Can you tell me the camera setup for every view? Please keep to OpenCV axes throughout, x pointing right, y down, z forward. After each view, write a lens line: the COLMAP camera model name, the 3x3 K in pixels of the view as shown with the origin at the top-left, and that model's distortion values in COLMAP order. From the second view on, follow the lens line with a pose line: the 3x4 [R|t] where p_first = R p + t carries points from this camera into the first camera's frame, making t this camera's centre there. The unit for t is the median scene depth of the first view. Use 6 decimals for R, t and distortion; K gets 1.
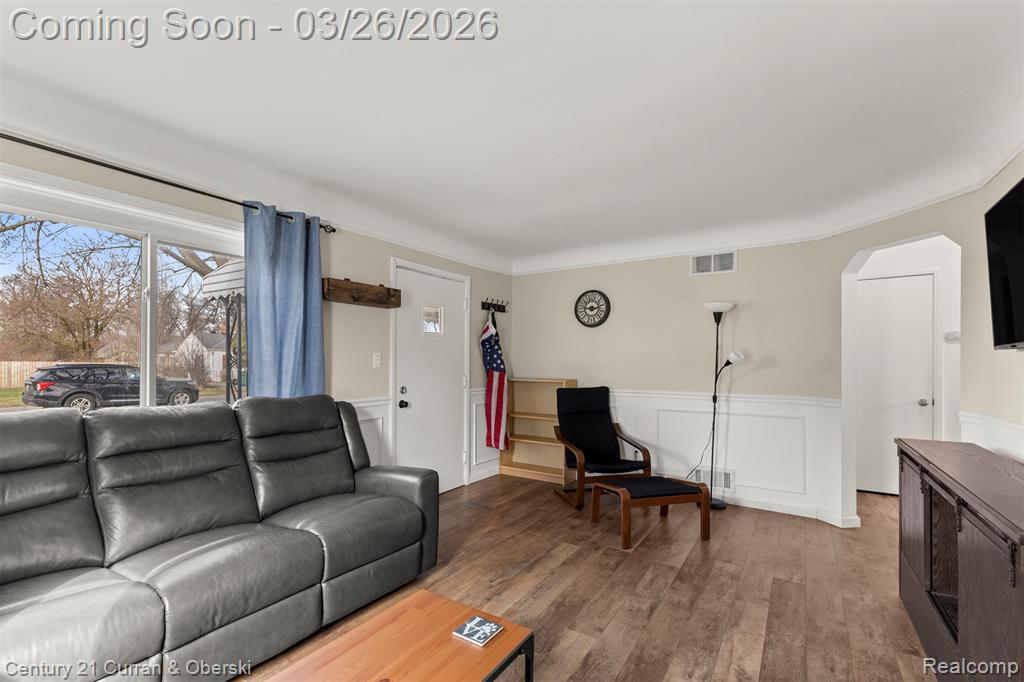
lens RADIAL K [[447.3, 0, 494.6], [0, 447.3, 360.5], [0, 0, 1]] dist [0.002191, -0.002508]
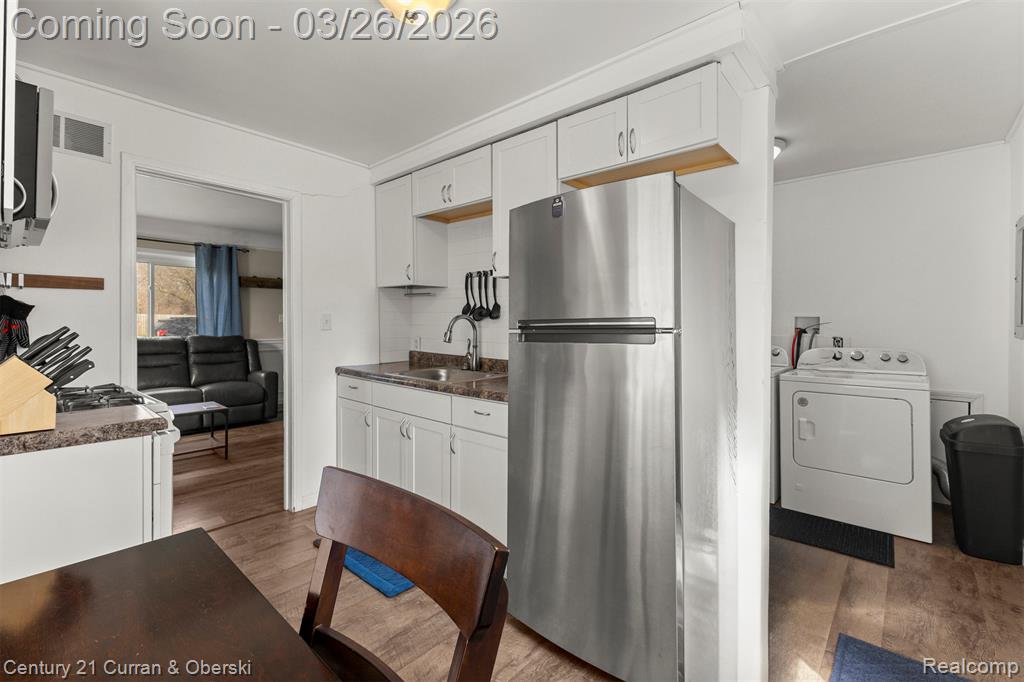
lens RADIAL K [[447.3, 0, 502.1], [0, 447.3, 317.6], [0, 0, 1]] dist [0.002191, -0.002508]
pose [[0.985542, 0.005625, -0.169336, 1.210164], [-0.004535, 0.999966, 0.006819, -0.021964], [0.169369, -0.005953, 0.985535, -0.828515]]
